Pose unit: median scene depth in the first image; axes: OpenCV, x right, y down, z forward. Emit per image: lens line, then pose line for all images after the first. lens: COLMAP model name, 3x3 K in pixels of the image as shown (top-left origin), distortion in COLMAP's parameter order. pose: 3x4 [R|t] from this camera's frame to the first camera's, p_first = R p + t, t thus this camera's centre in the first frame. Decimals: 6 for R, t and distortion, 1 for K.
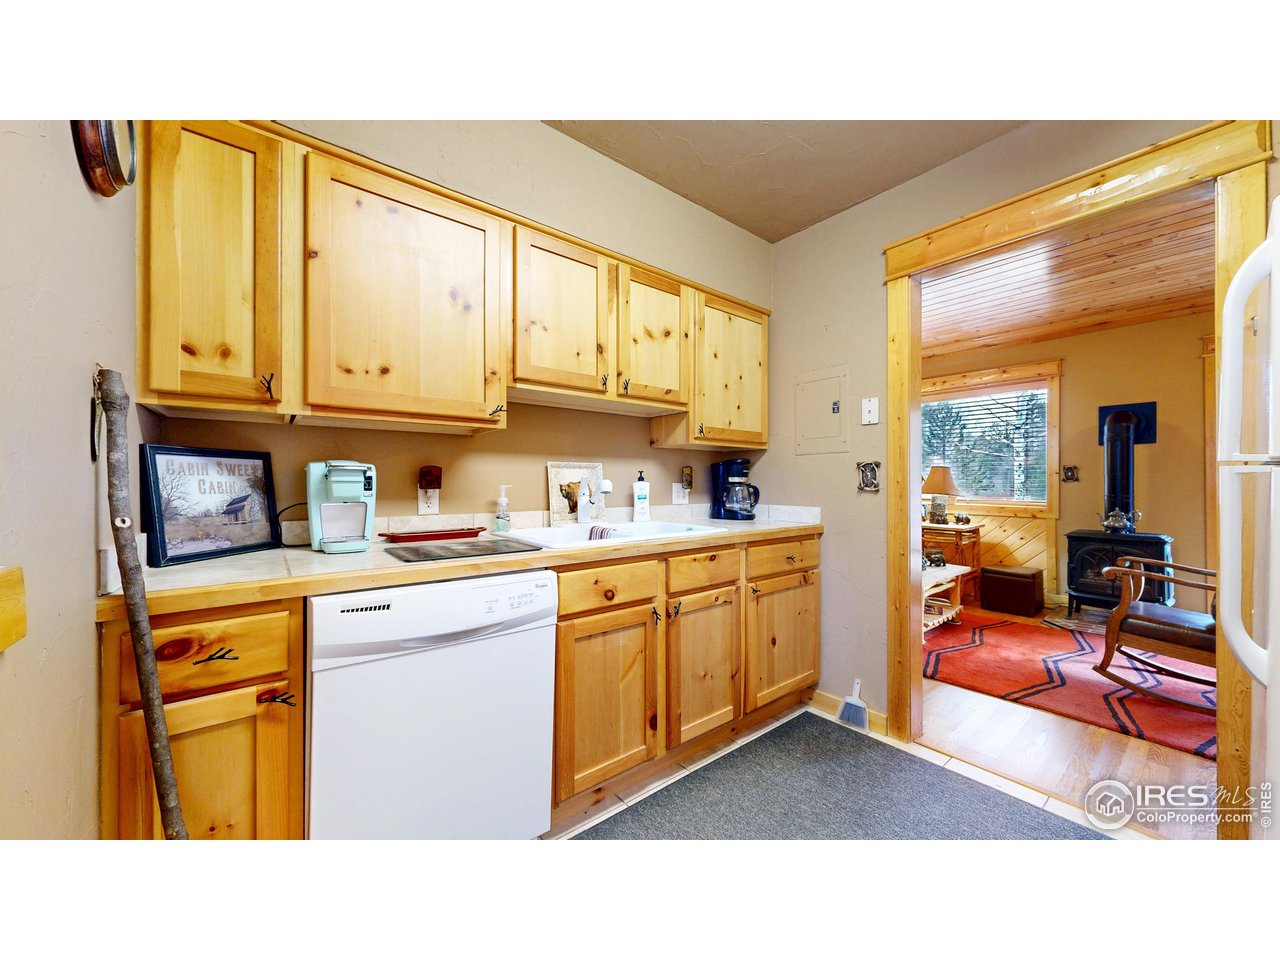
lens RADIAL K [[468.3, 0, 635.6], [0, 468.3, 481.3], [0, 0, 1]] dist [0.001031, 0.000074]
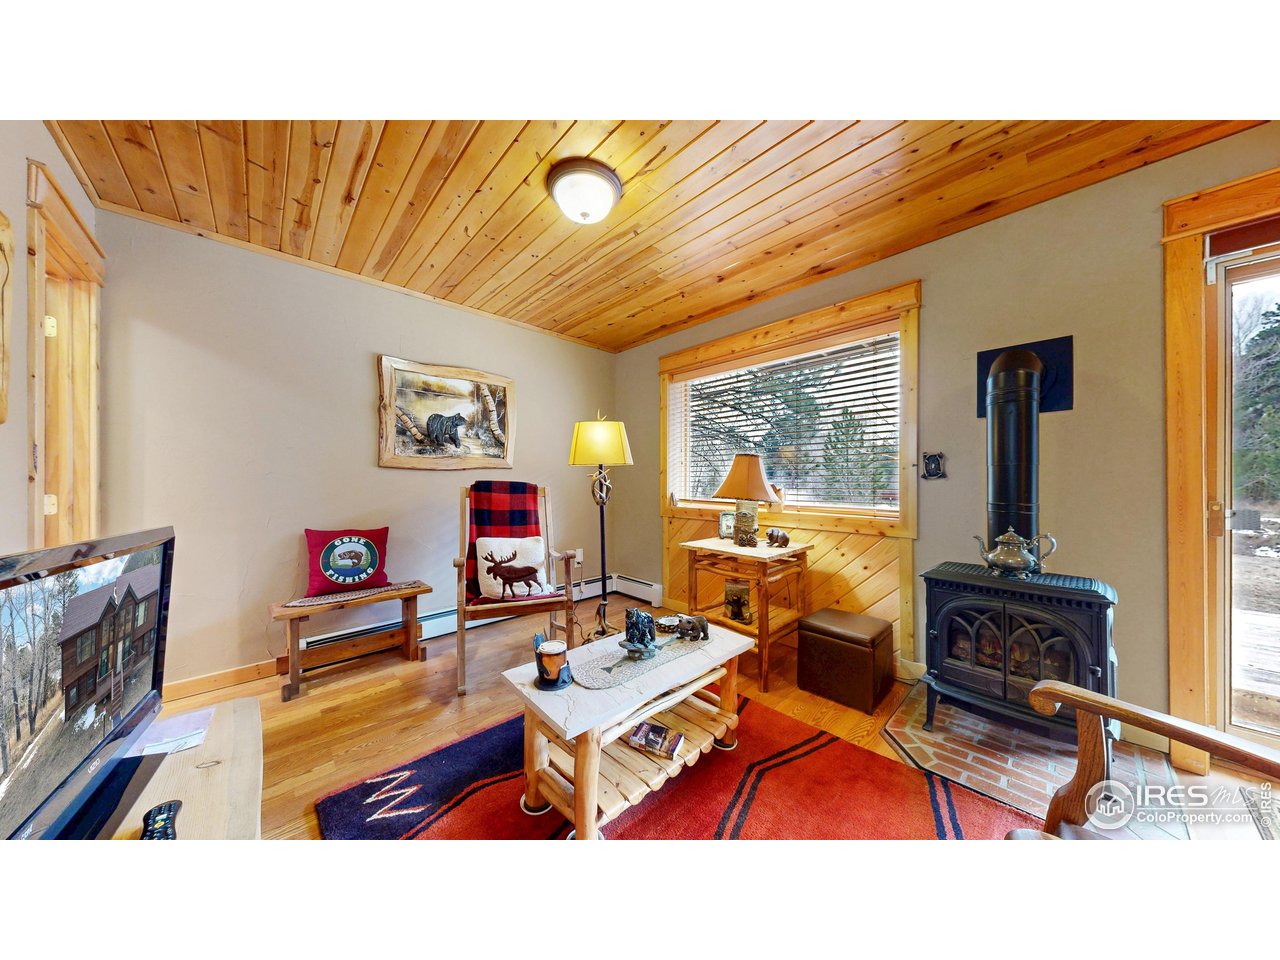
lens RADIAL K [[405.6, 0, 634.3], [0, 405.6, 479.9], [0, 0, 1]] dist [-0.001449, -0.000014]
pose [[0.996426, 0.002505, 0.084435, 0.696881], [-0.002391, 0.999996, -0.001445, 0.005090], [-0.084439, 0.001238, 0.996428, 0.715724]]
